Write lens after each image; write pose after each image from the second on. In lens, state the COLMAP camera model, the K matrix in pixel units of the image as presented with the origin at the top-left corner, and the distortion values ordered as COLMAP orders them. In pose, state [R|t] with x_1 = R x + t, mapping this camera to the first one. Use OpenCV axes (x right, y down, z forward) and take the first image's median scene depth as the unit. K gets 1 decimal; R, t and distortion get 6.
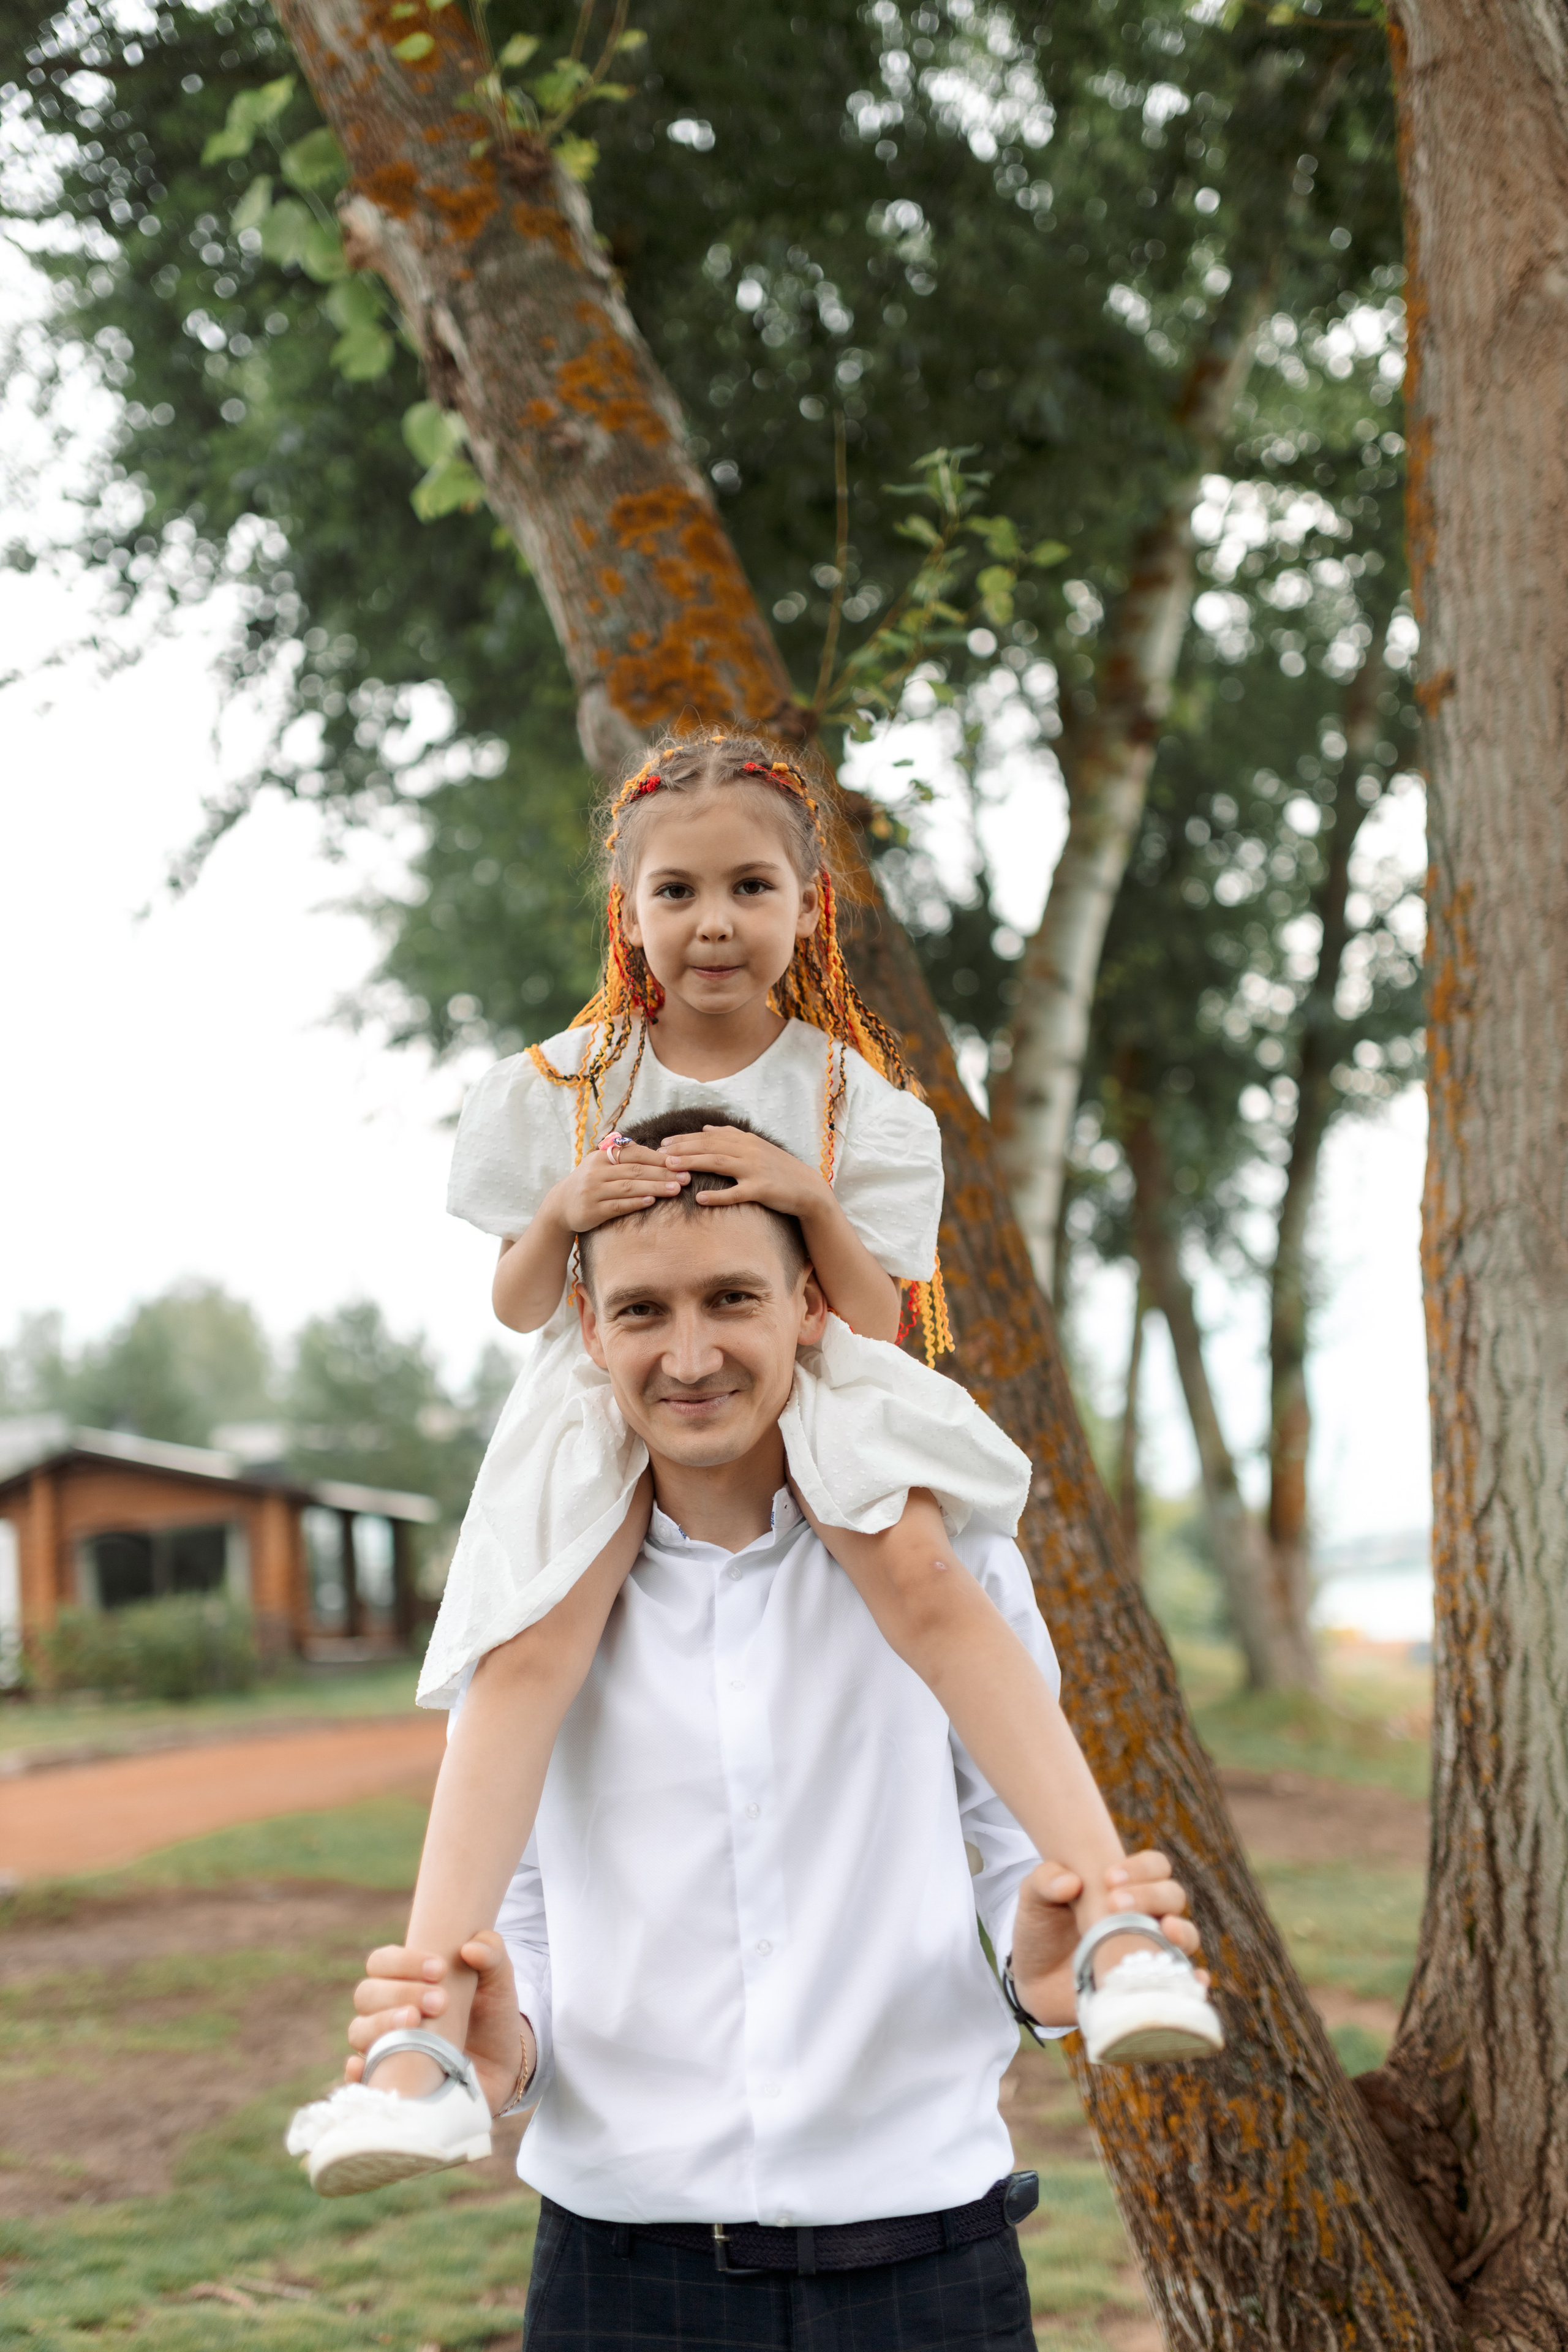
lens RADIAL K [[2246.5, 0, 768.3], [0, 2246.5, 1167.7], [0, 0, 1]] dist [0.002276, 0.000000]
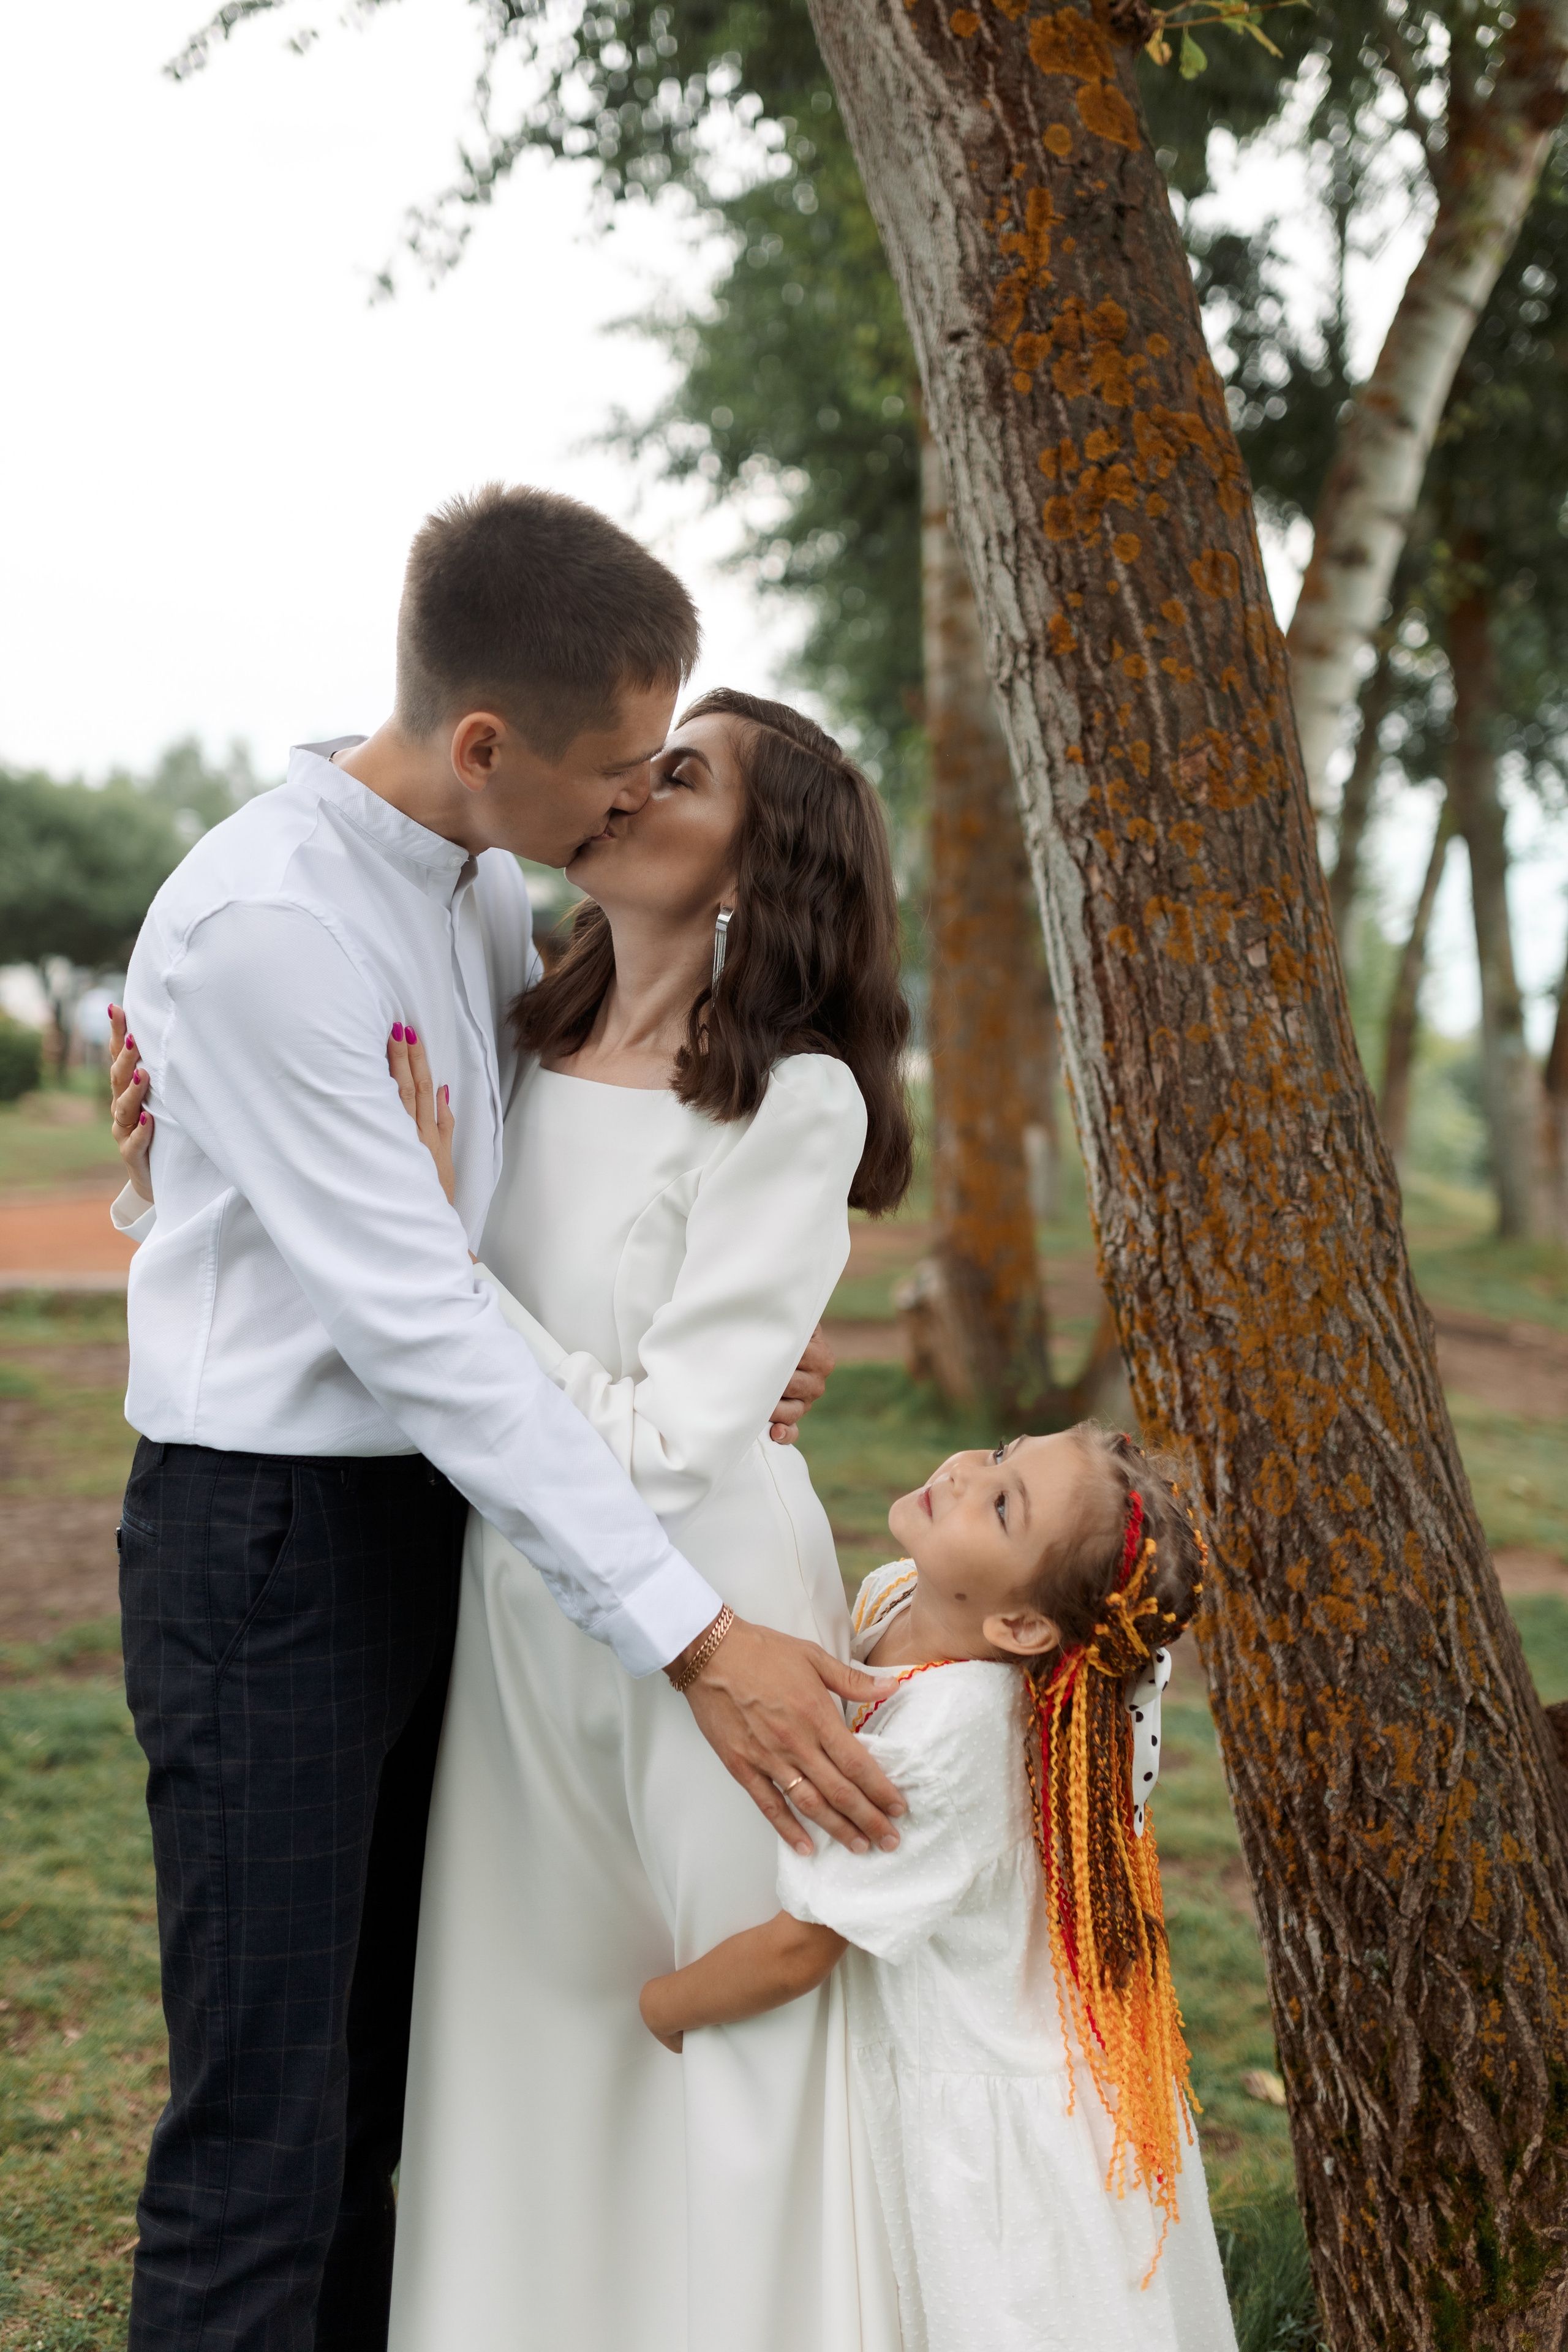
lens RADIAL K [[2246.5, 0, 785.6], [0, 2246.5, 1194.8], [0, 0, 1]] dist [0.002276, 0.000000]
pose [[0.989188, 0.104992, -0.102391, 0.054037], [-0.077889, 0.967694, 0.239796, 0.053620], [0.124260, -0.229228, 0.965409, 0.235974]]
